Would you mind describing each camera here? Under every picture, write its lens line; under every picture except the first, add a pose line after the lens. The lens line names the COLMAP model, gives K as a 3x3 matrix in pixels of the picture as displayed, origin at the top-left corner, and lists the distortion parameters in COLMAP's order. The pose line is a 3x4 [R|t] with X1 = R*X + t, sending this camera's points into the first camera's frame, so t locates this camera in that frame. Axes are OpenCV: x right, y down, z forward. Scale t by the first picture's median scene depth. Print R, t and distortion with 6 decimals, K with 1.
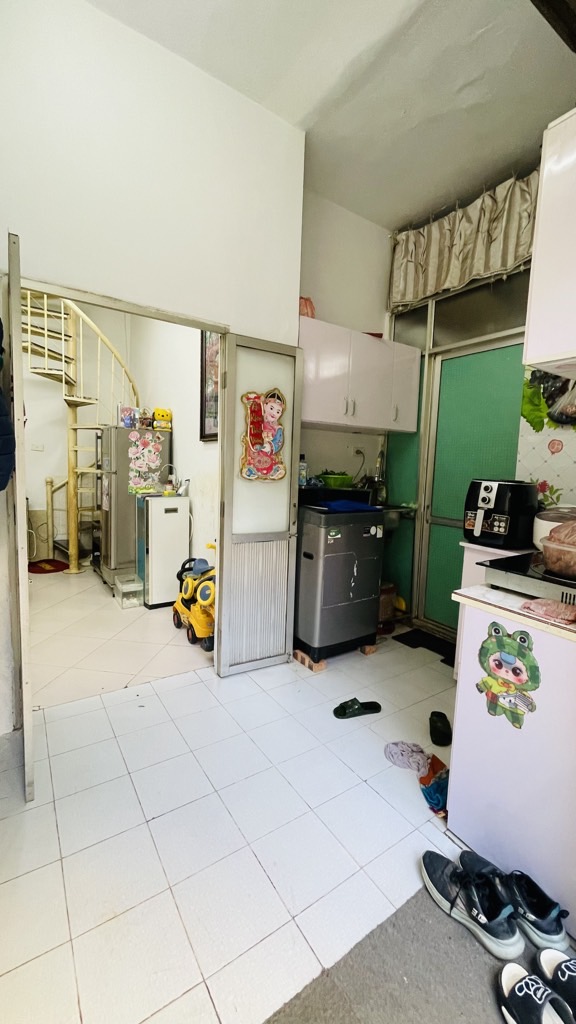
lens RADIAL K [[413.1, 0, 287.7], [0, 413.1, 506.9], [0, 0, 1]] dist [0.001867, -0.000003]
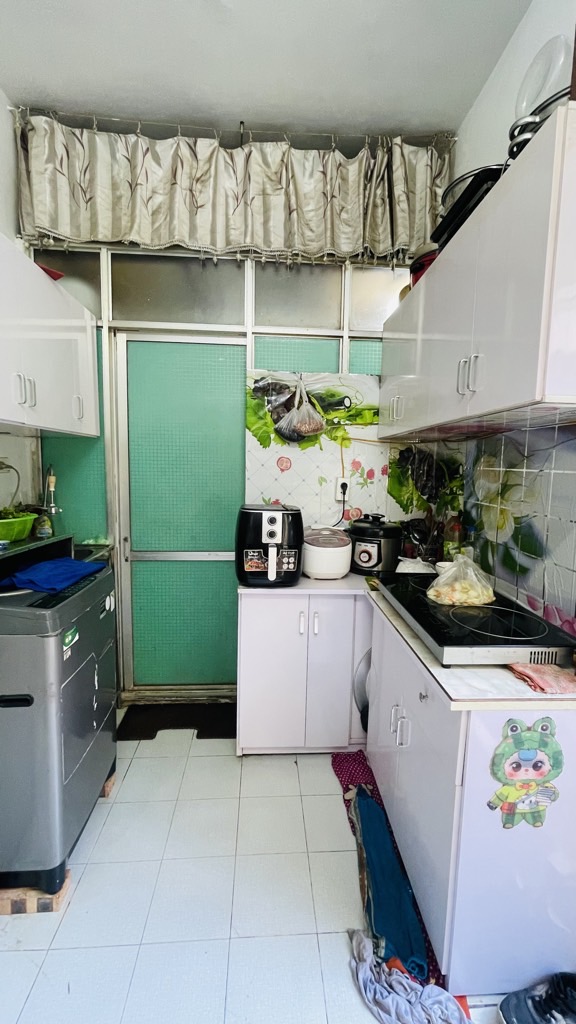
lens RADIAL K [[413.1, 0, 287.7], [0, 413.1, 506.9], [0, 0, 1]] dist [0.001867, -0.000003]
pose [[0.501629, -0.113414, 0.857616, -0.192606], [0.088247, 0.992906, 0.079689, -0.125384], [-0.860570, 0.035708, 0.508079, 0.518047]]
